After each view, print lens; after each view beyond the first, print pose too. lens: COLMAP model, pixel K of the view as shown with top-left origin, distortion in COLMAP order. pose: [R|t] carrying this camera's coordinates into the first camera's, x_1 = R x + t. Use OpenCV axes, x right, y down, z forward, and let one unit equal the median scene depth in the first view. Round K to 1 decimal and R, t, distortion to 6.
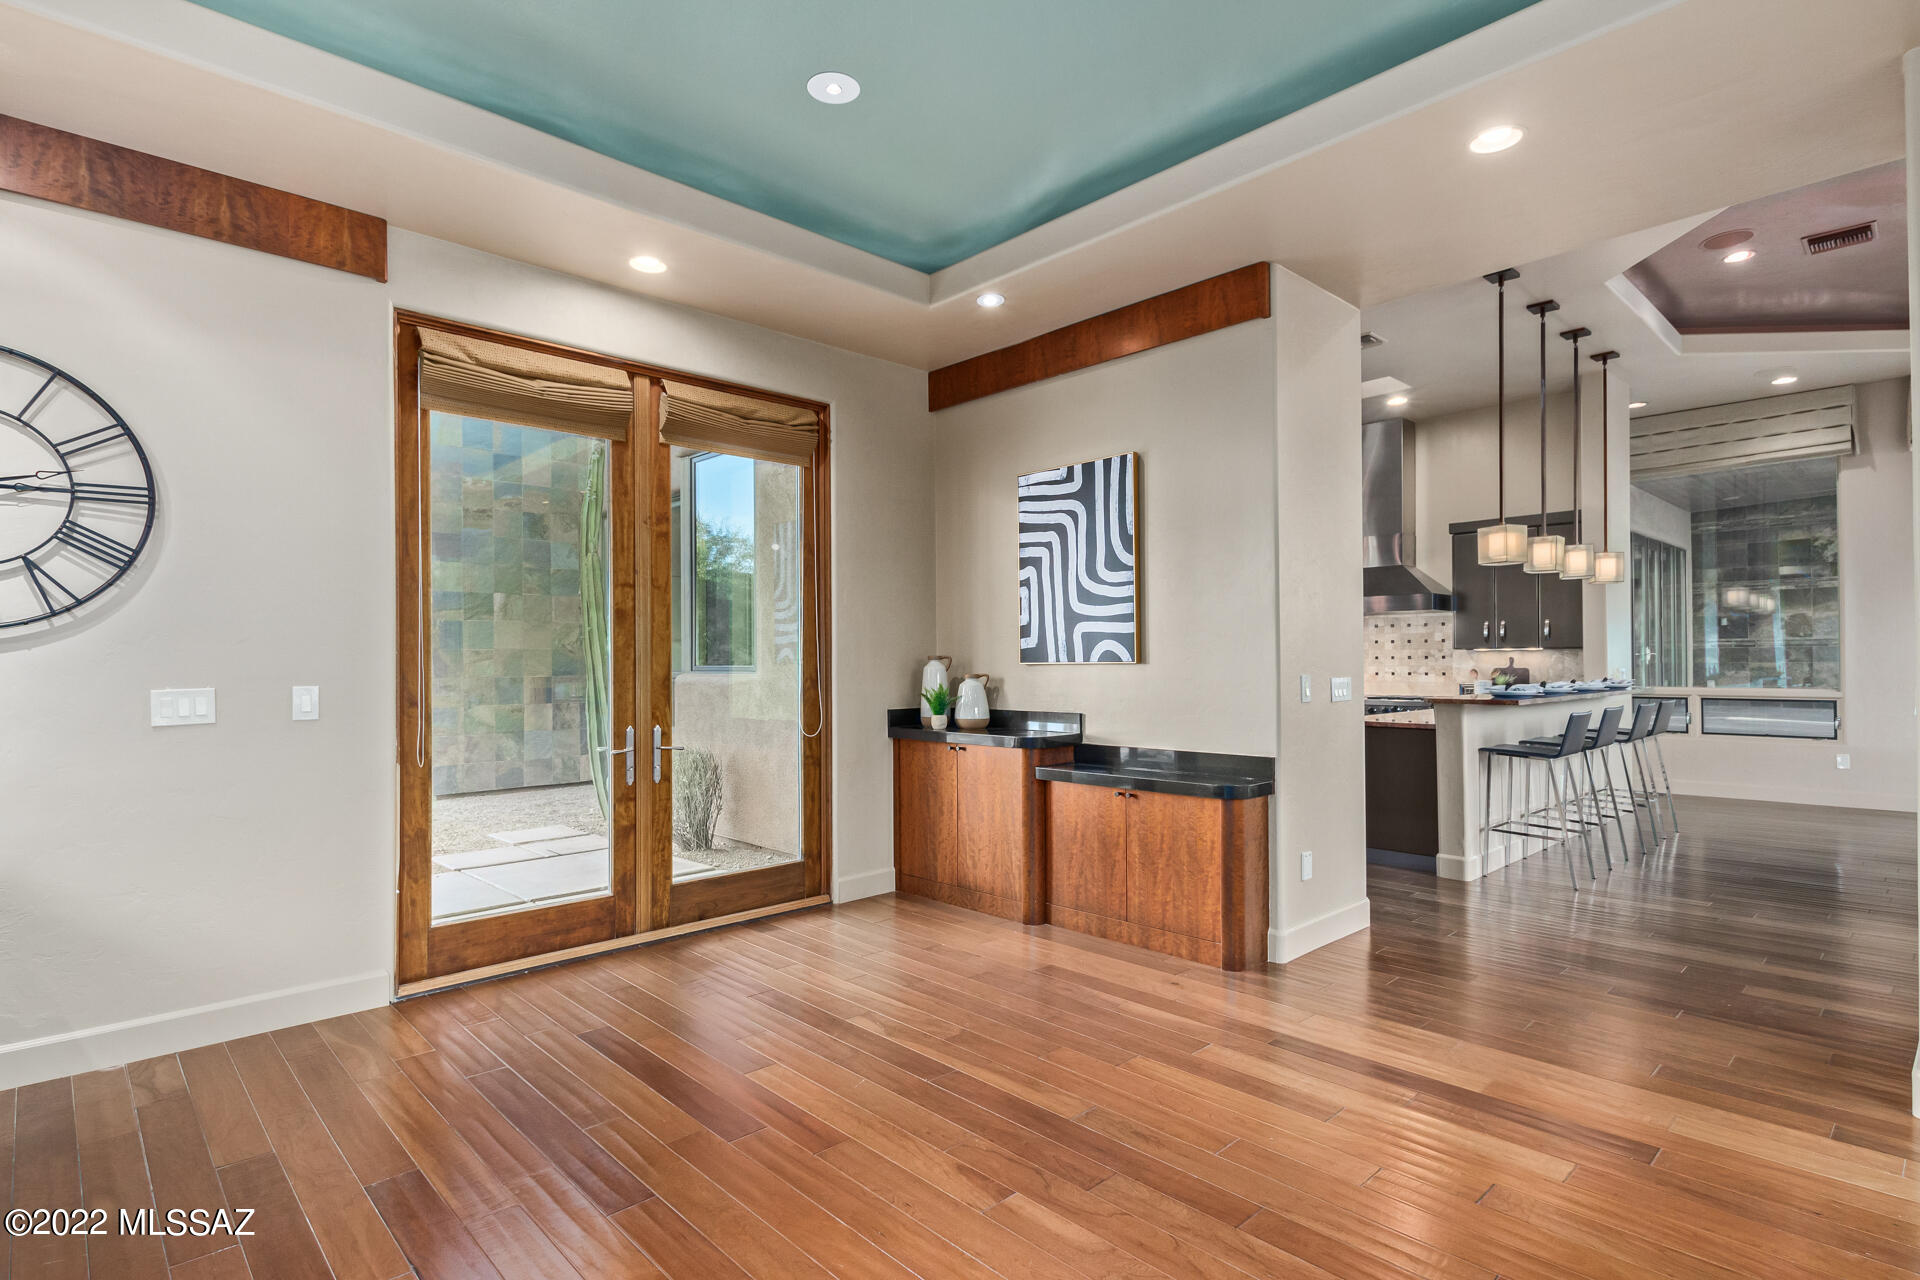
lens RADIAL K [[956.8, 0, 959.7], [0, 956.8, 653.3], [0, 0, 1]] dist [0.009500, -0.001862]
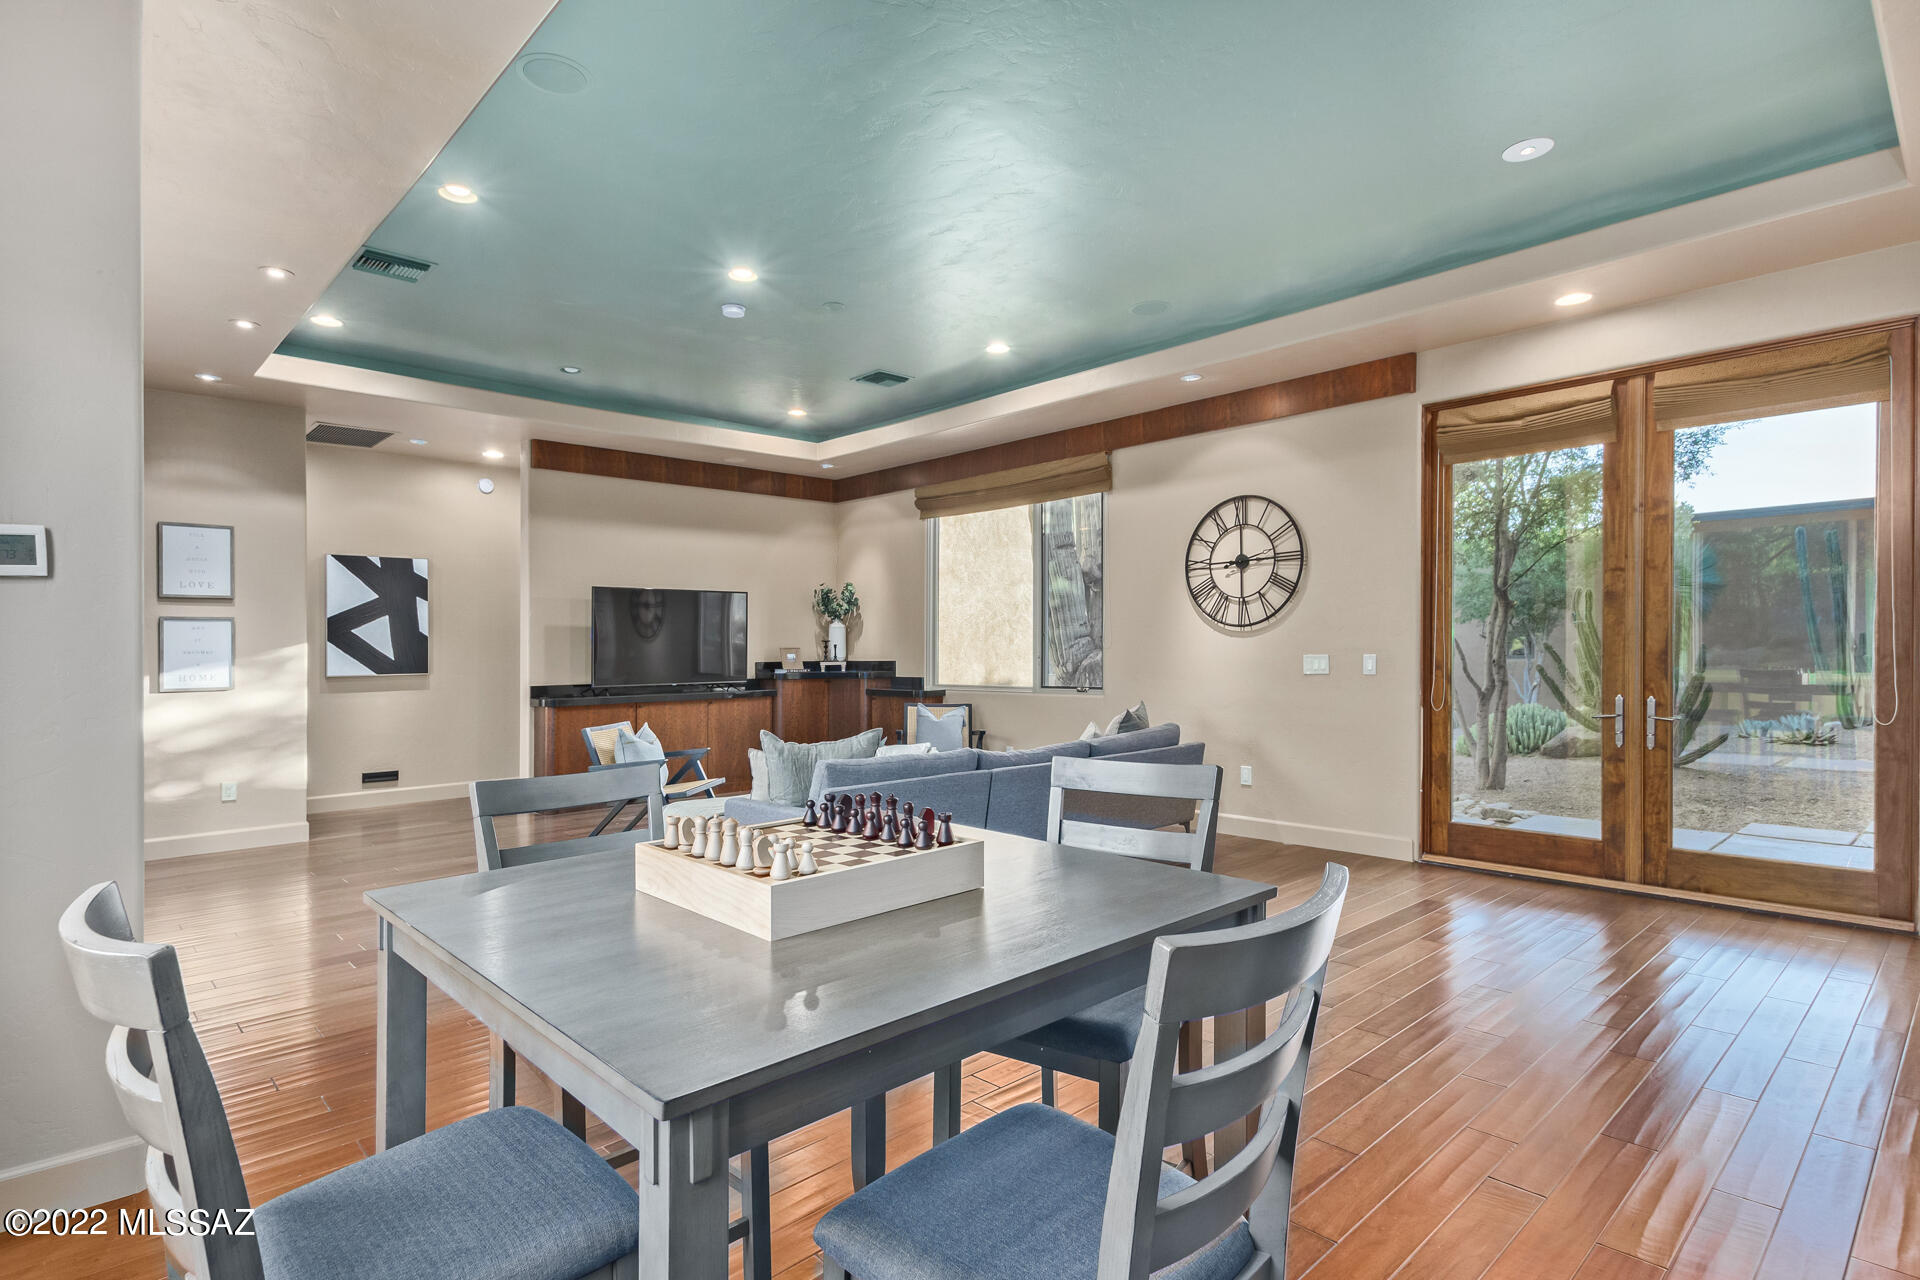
lens RADIAL K [[974.7, 0, 961.1], [0, 974.7, 630.1], [0, 0, 1]] dist [0.017618, -0.000942]
pose [[0.001855, -0.014639, -0.999891, 0.762322], [0.015569, 0.999772, -0.014608, 0.004242], [0.999877, -0.015540, 0.002082, 0.214154]]
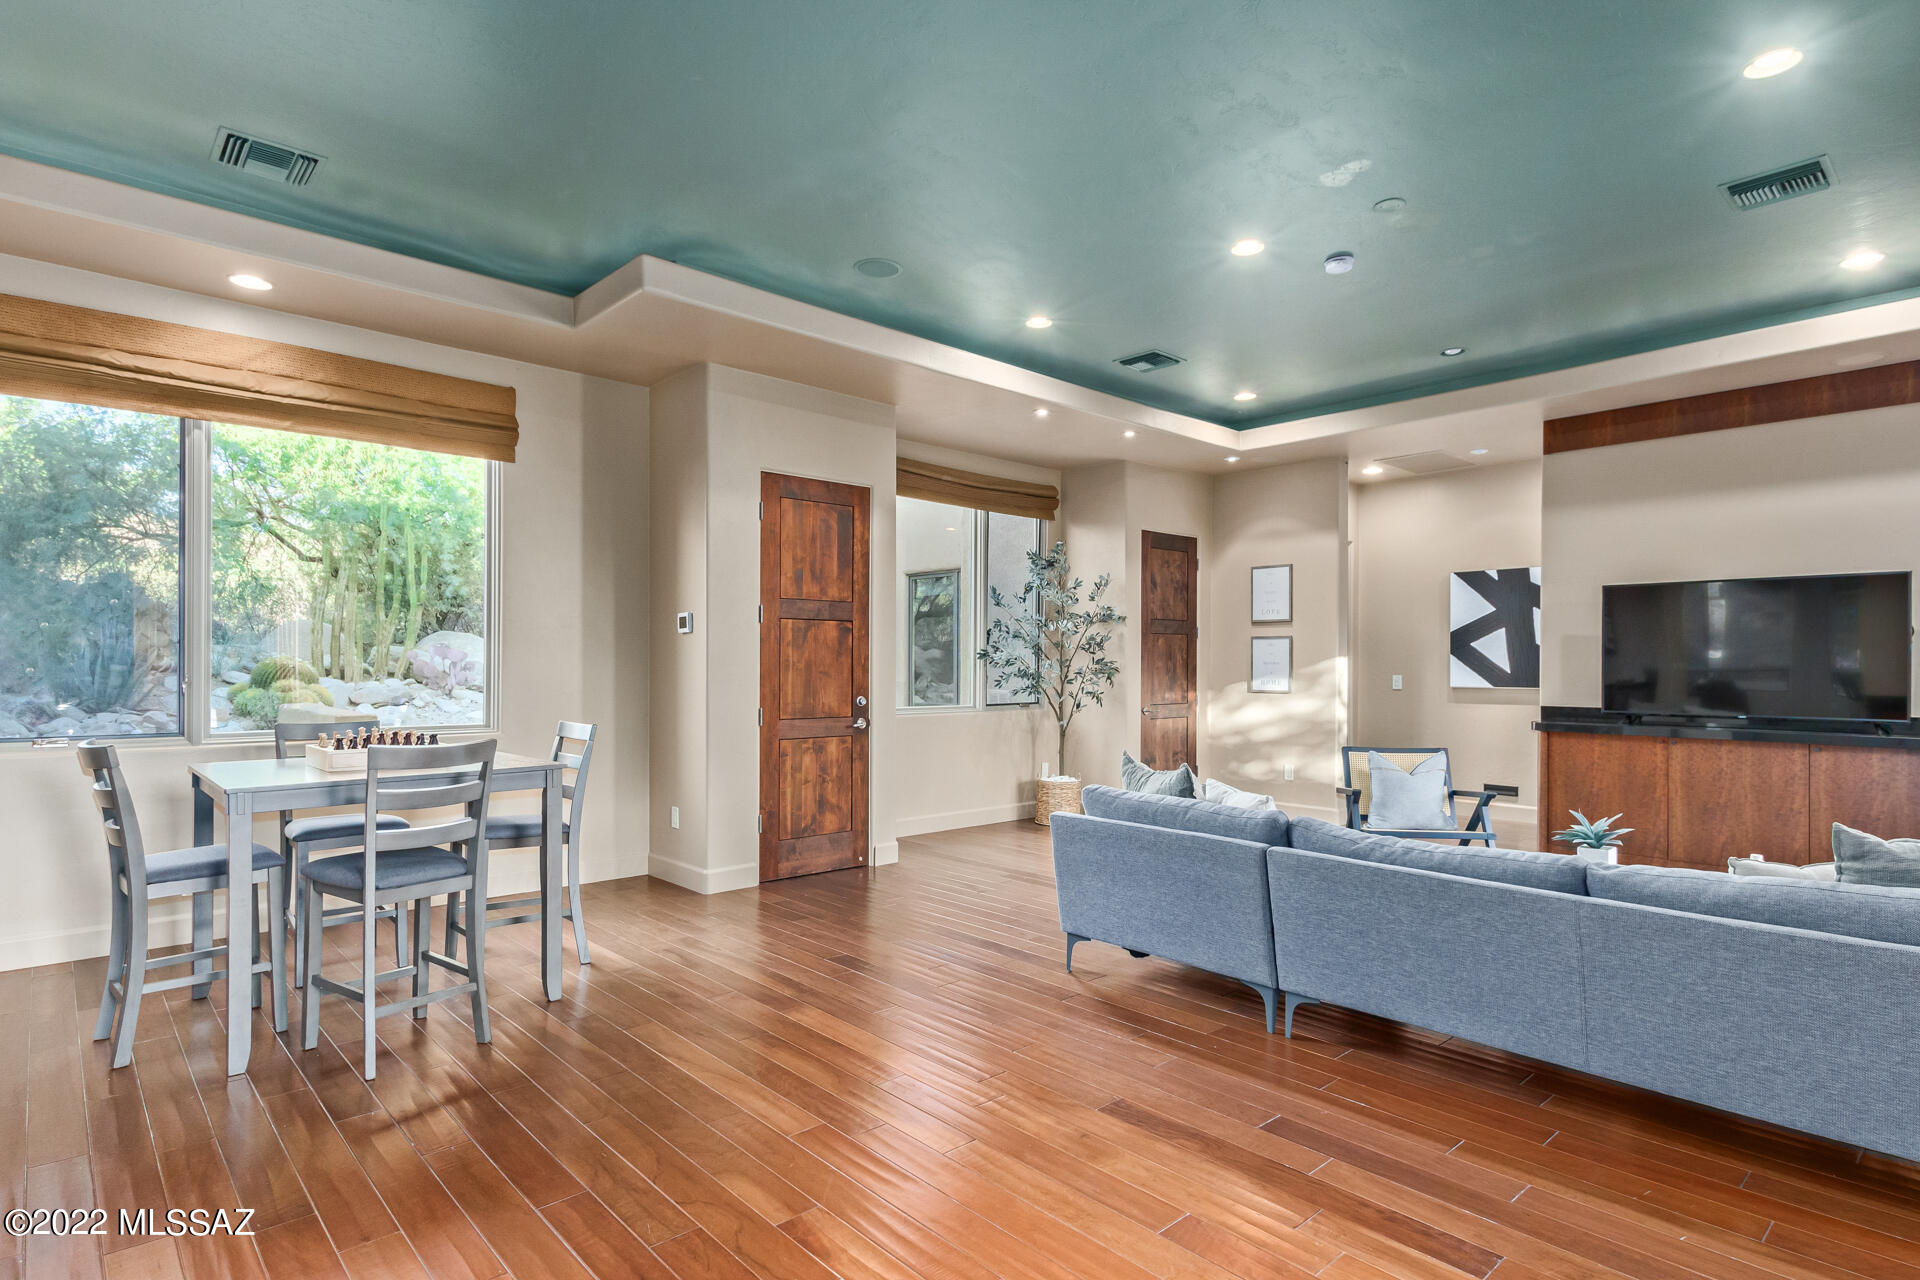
lens RADIAL K [[1007.3, 0, 953.6], [0, 1007.3, 658.8], [0, 0, 1]] dist [0.000951, -0.000331]
pose [[-0.999816, 0.000648, 0.019178, -0.068657], [0.000475, 0.999959, -0.009006, 0.006862], [-0.019183, -0.008995, -0.999776, 1.005121]]
